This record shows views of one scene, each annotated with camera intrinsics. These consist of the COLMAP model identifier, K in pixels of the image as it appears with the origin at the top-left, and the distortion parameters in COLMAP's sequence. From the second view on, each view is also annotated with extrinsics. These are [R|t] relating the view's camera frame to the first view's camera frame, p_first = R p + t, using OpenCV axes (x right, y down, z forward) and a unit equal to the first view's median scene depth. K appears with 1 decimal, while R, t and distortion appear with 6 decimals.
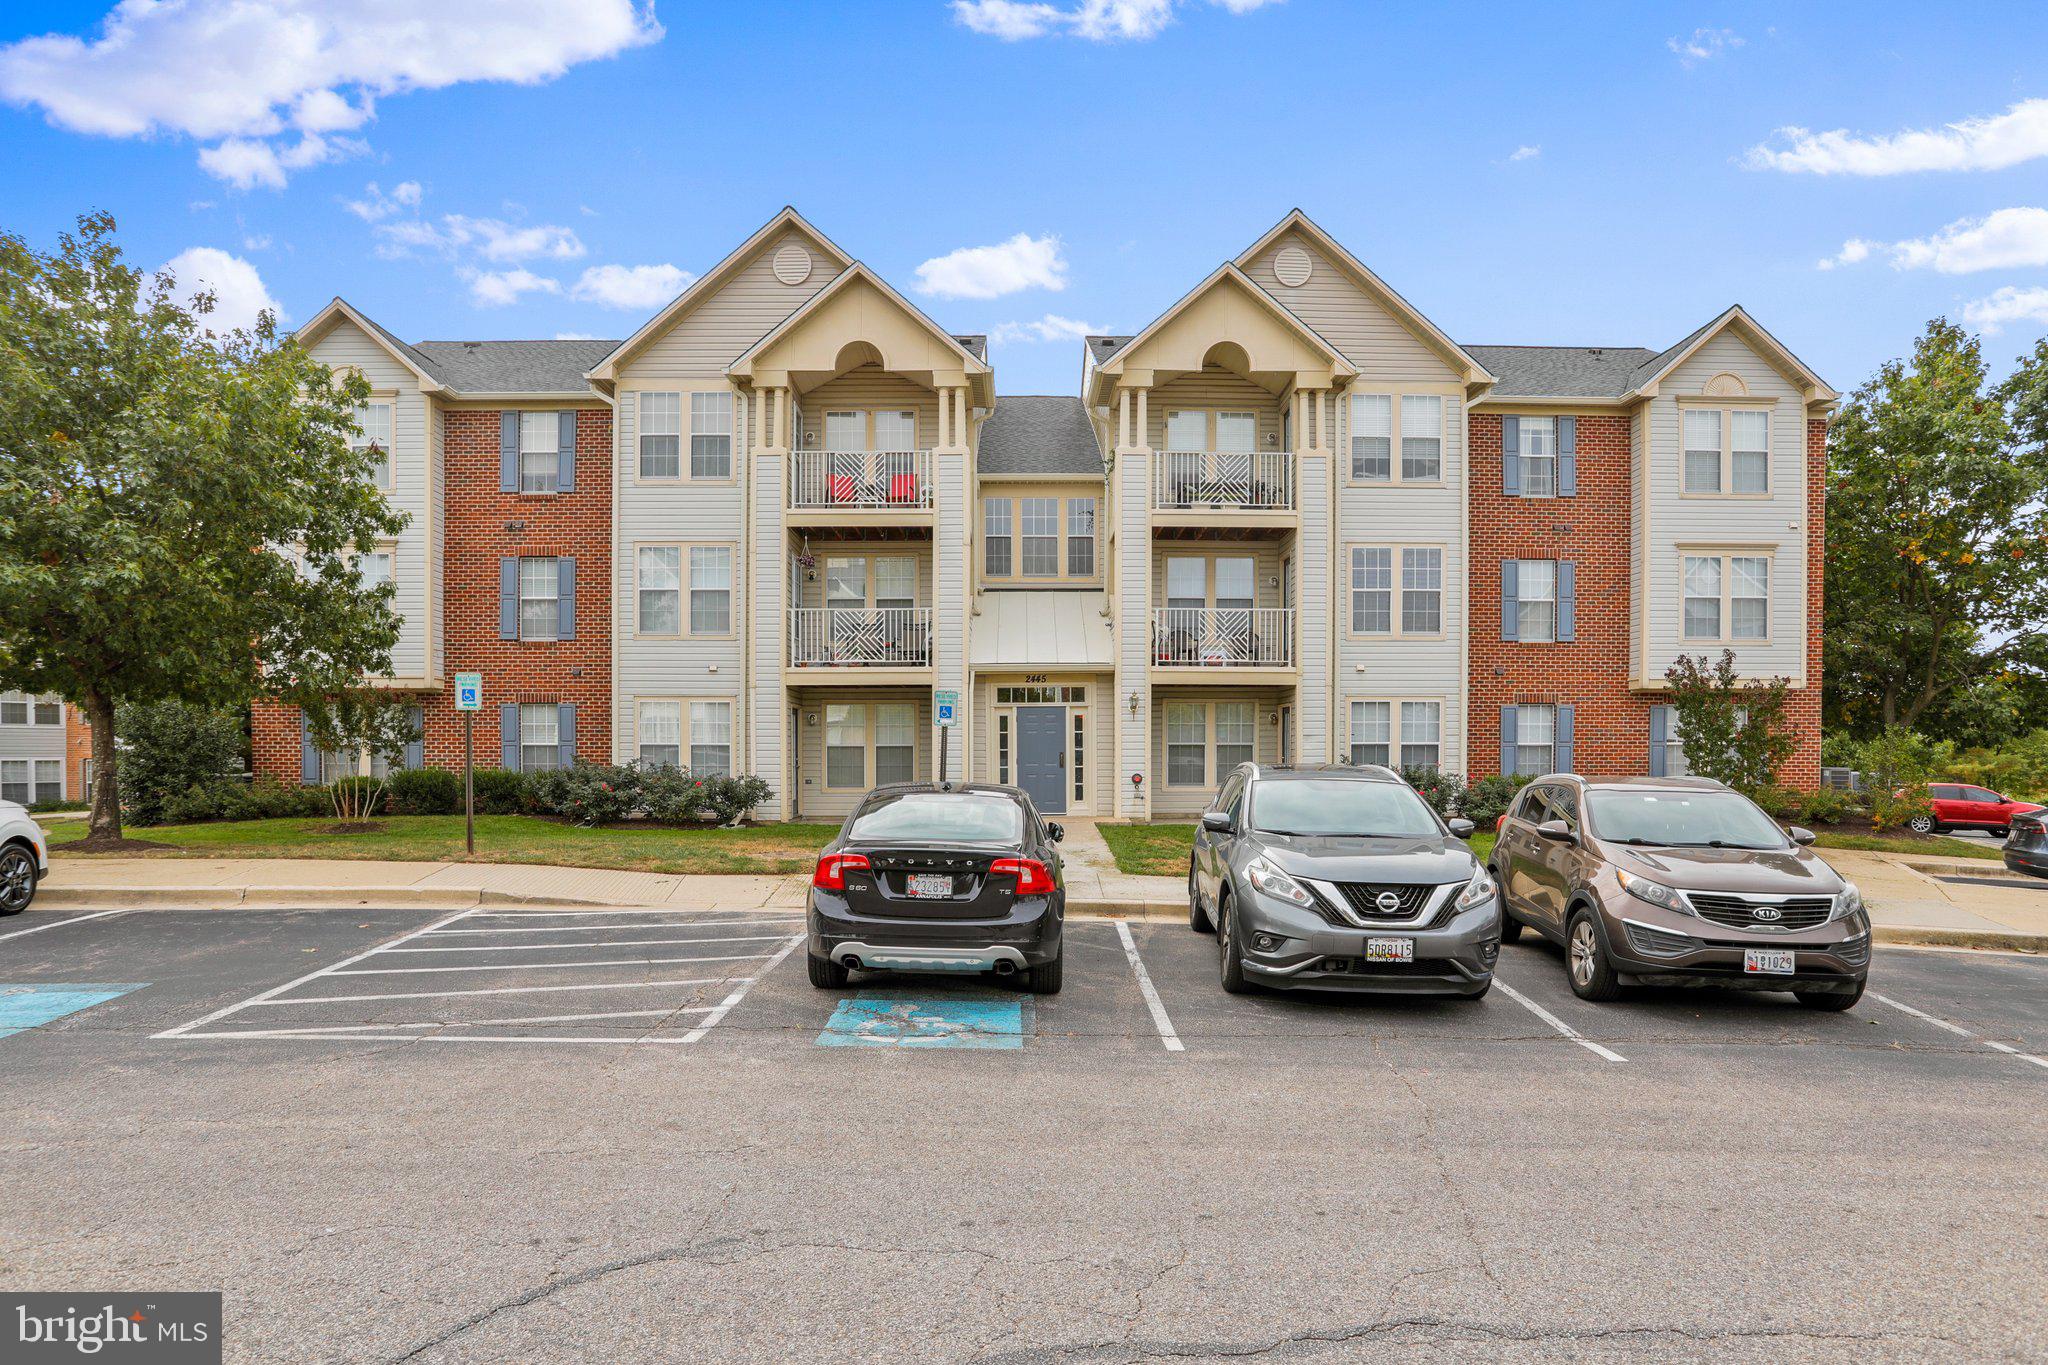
lens RADIAL K [[1120.8, 0, 969.7], [0, 1120.8, 777.7], [0, 0, 1]] dist [-0.025652, -0.000344]
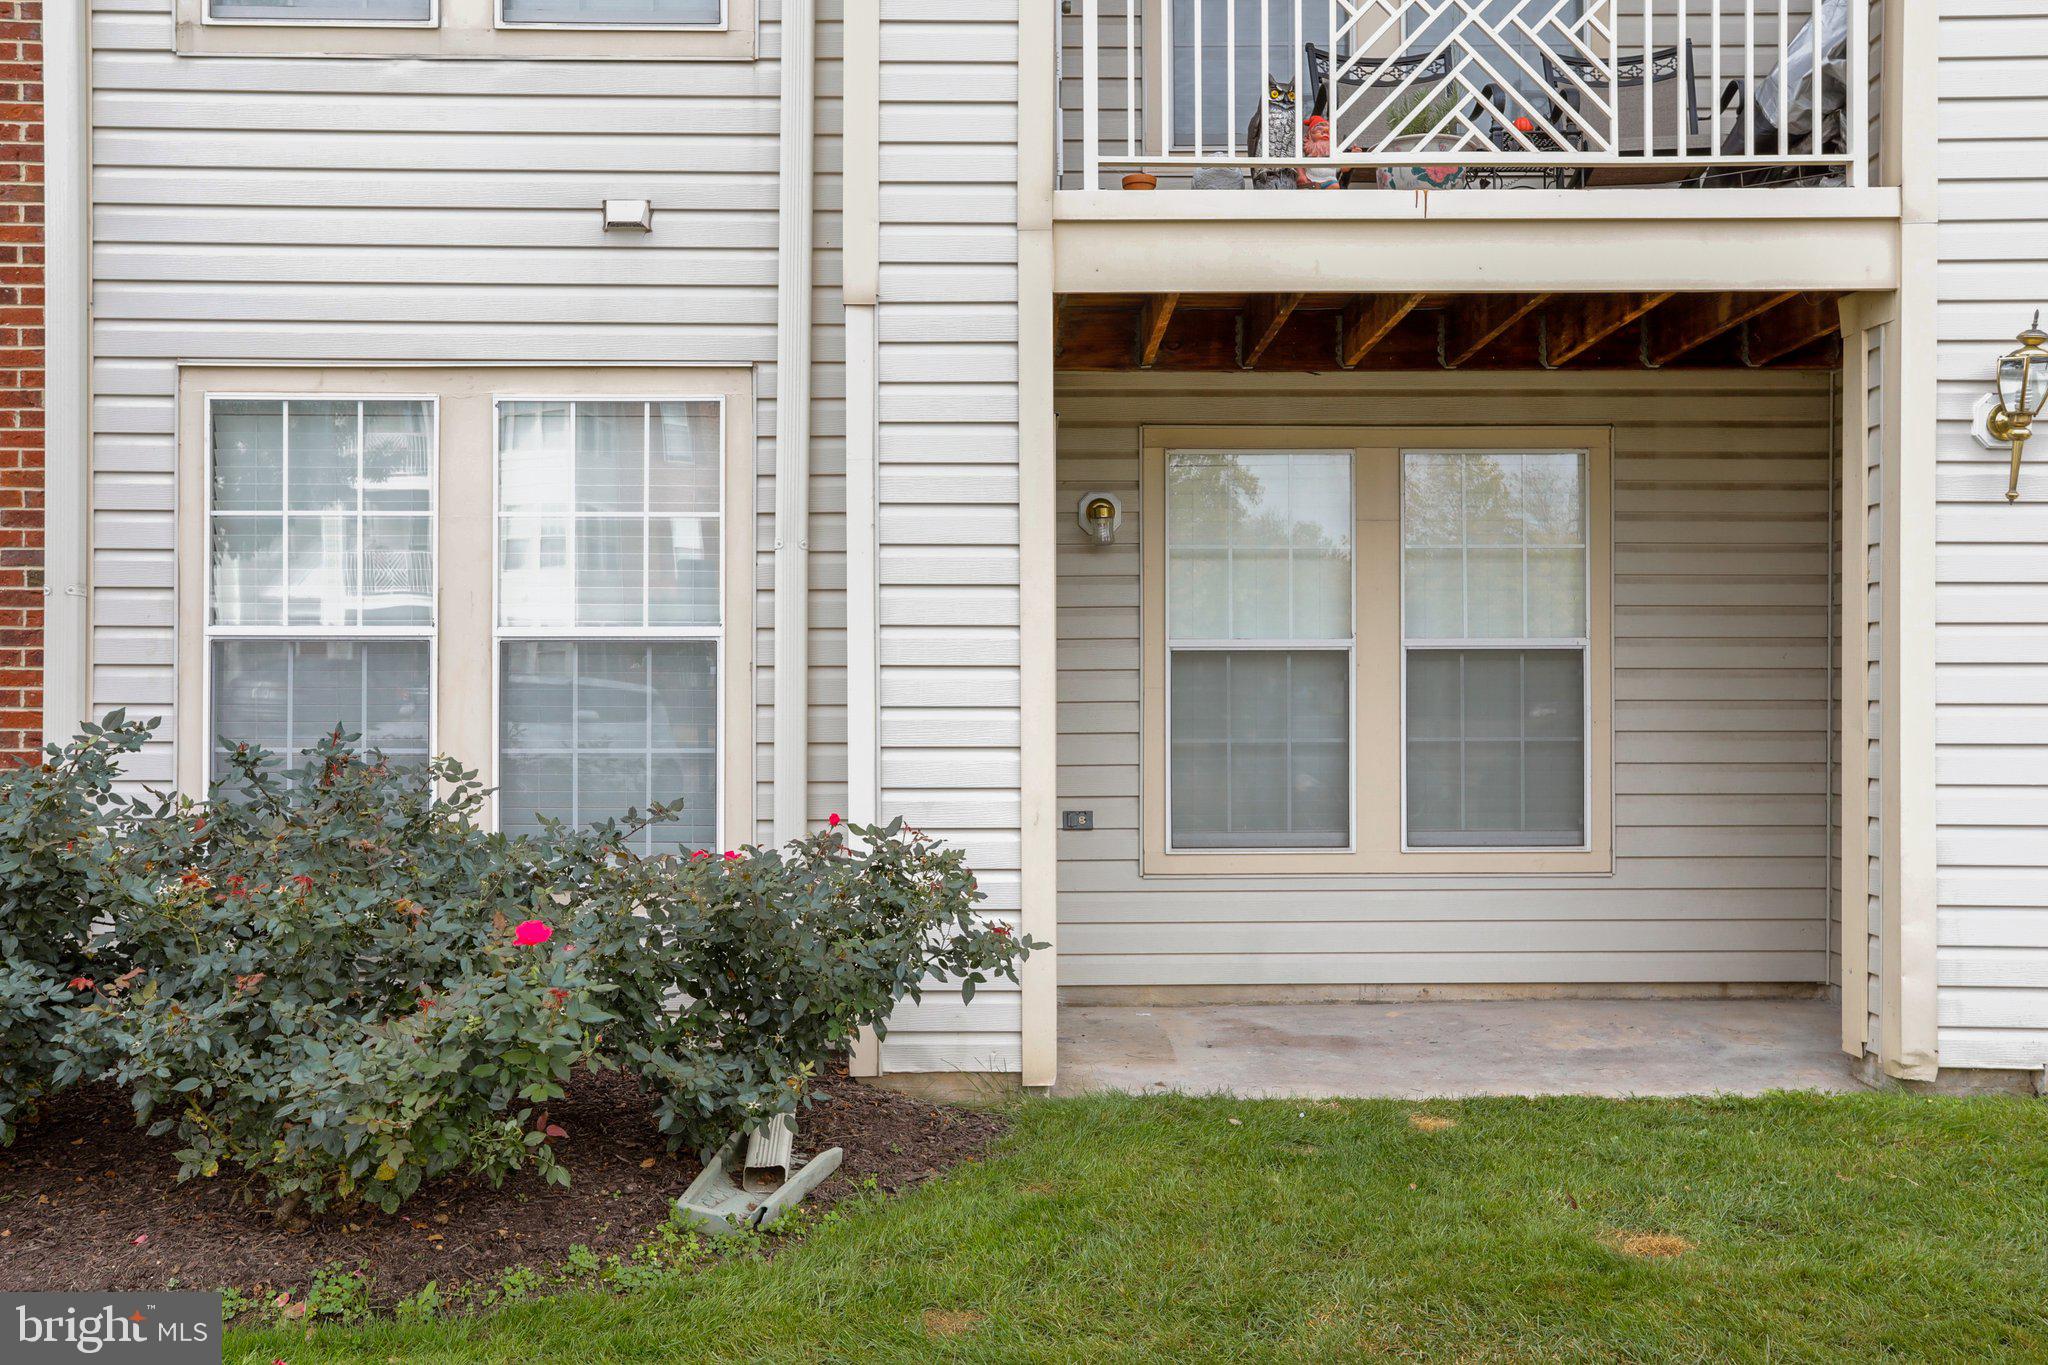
lens RADIAL K [[1696.6, 0, 1031.7], [0, 1696.6, 666.4], [0, 0, 1]] dist [-0.010422, 0.042337]
pose [[0.999344, -0.000568, 0.036200, -0.176793], [0.001464, 0.999693, -0.024733, -0.018025], [-0.036175, 0.024770, 0.999038, 0.737561]]
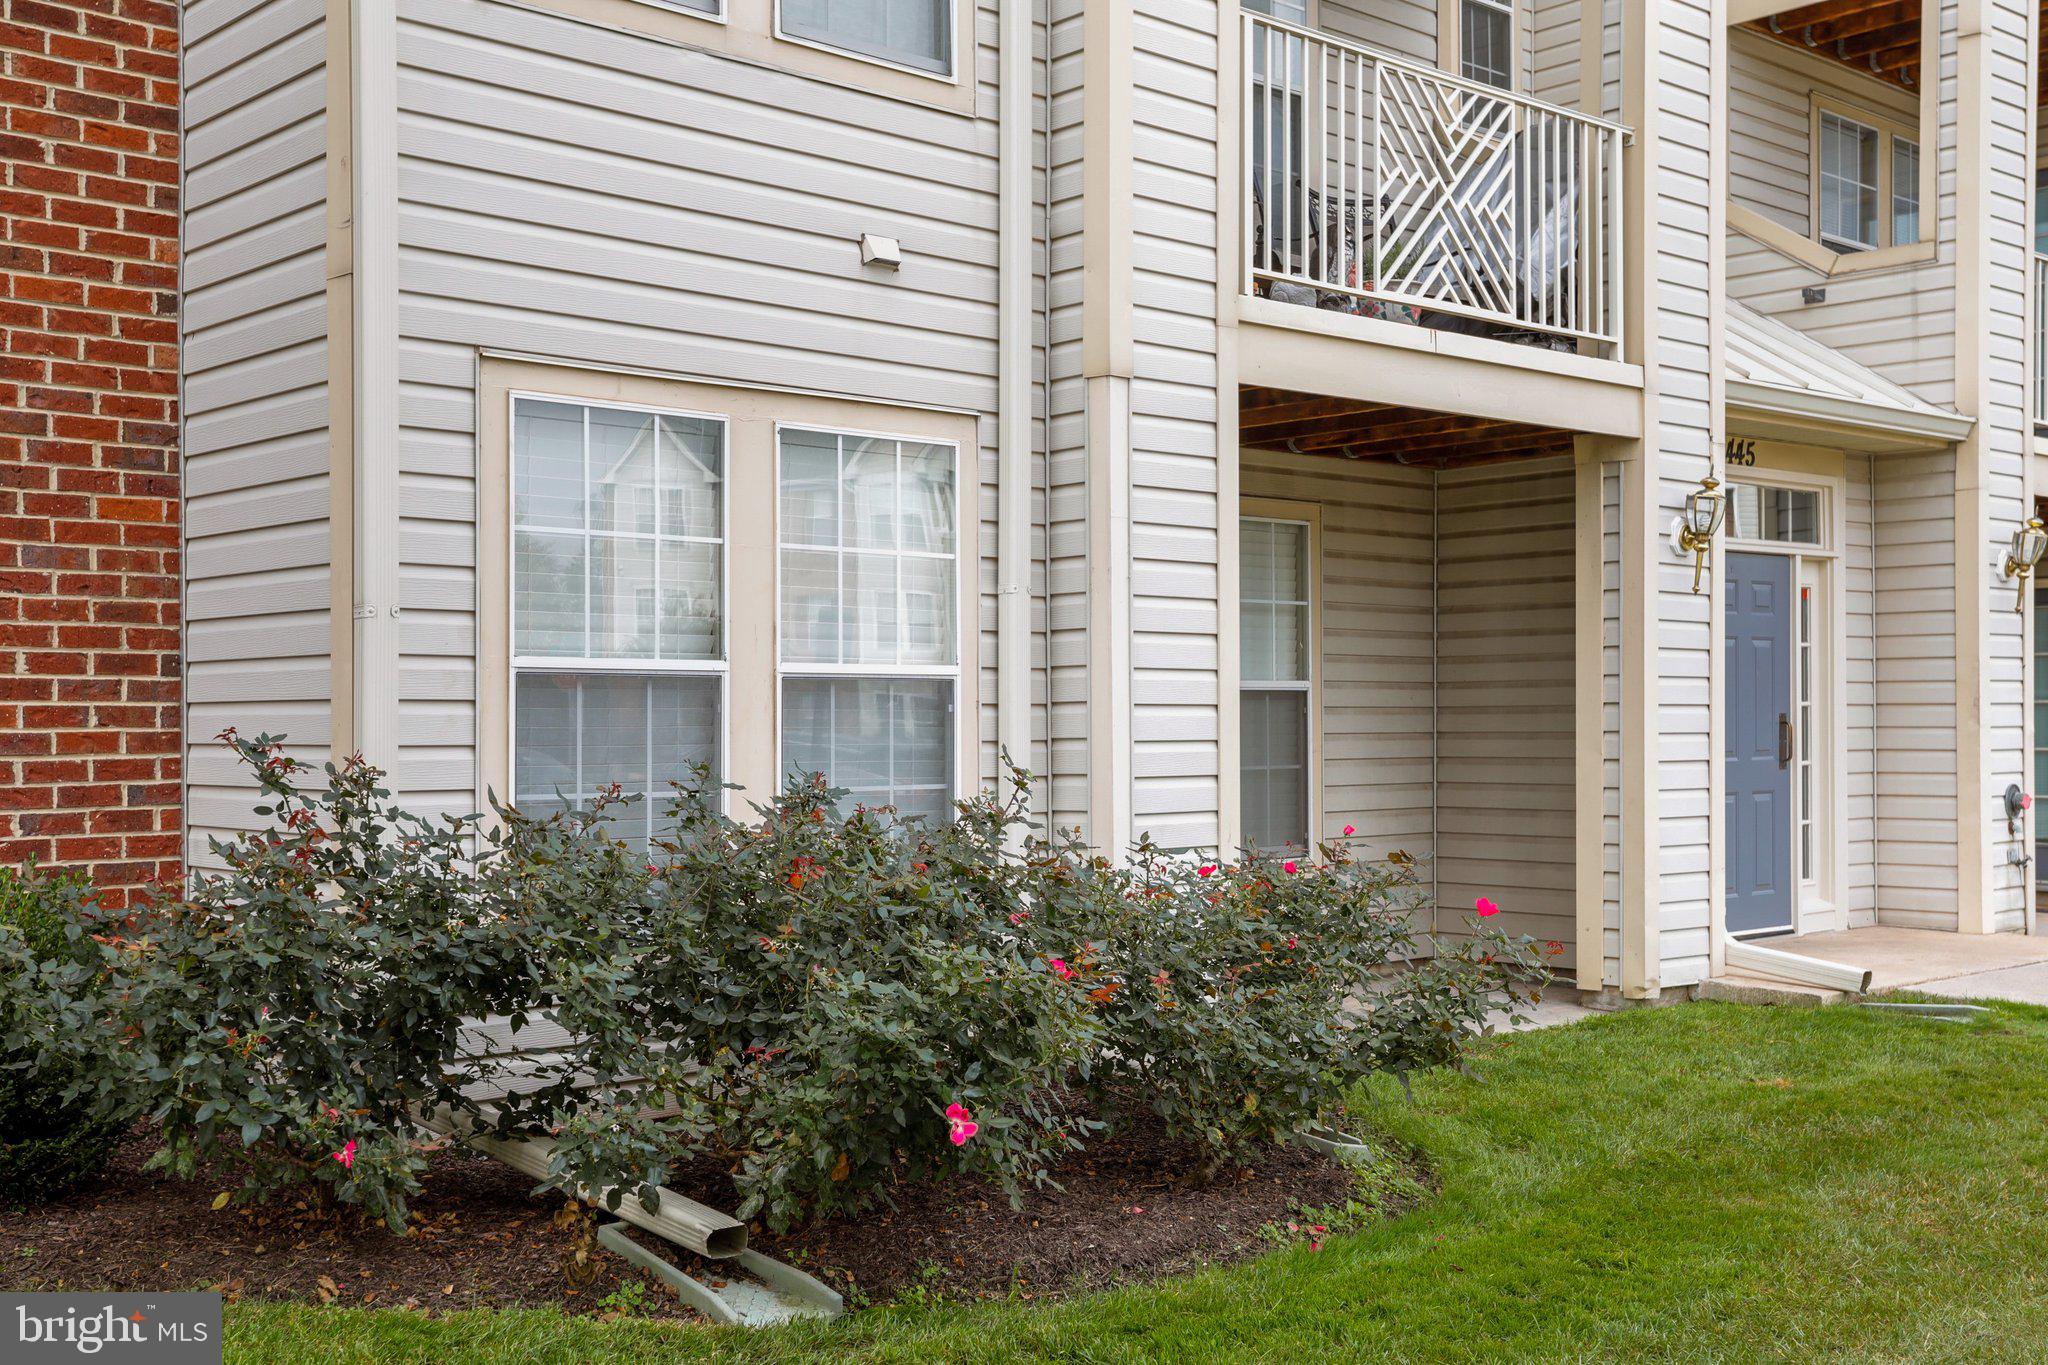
lens RADIAL K [[2229.7, 0, 1026.3], [0, 2229.7, 701.8], [0, 0, 1]] dist [0.041108, 0.000000]
pose [[0.717558, 0.002517, 0.696494, -0.469064], [0.013160, 0.999766, -0.017171, -0.018782], [-0.696375, 0.021487, 0.717357, 0.738720]]
